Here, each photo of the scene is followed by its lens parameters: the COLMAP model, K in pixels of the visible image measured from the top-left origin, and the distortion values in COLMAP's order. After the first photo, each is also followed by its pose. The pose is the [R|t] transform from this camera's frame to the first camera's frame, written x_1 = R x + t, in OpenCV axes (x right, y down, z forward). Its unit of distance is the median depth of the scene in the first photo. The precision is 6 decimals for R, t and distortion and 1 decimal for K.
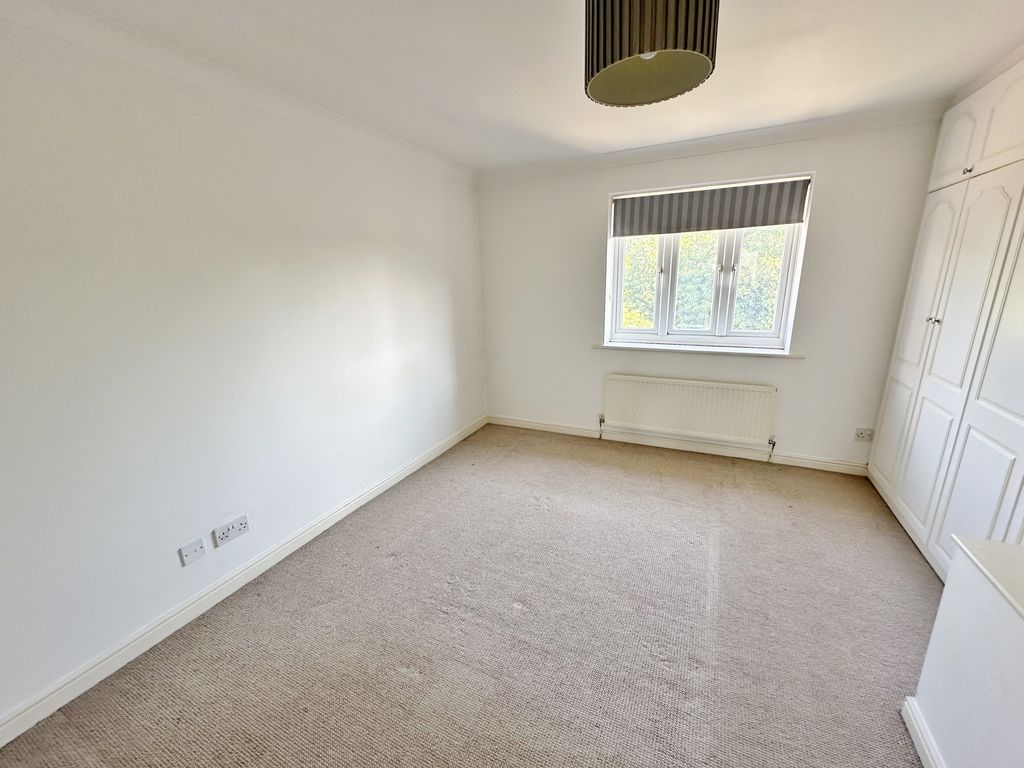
lens RADIAL K [[406.0, 0, 514.9], [0, 406.0, 382.0], [0, 0, 1]] dist [-0.002094, 0.000446]
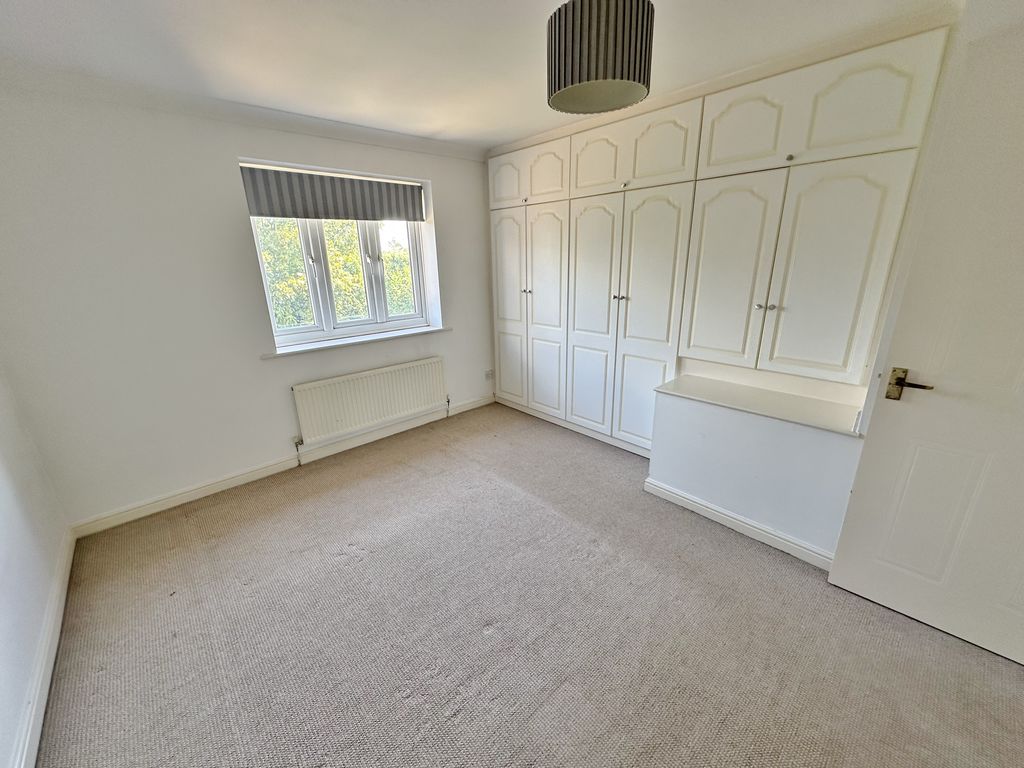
lens RADIAL K [[406.0, 0, 510.2], [0, 406.0, 382.1], [0, 0, 1]] dist [-0.002094, 0.000446]
pose [[0.375477, -0.255184, 0.891009, -0.391214], [0.244270, 0.954607, 0.170462, -0.070001], [-0.894063, 0.153642, 0.420767, 0.306737]]
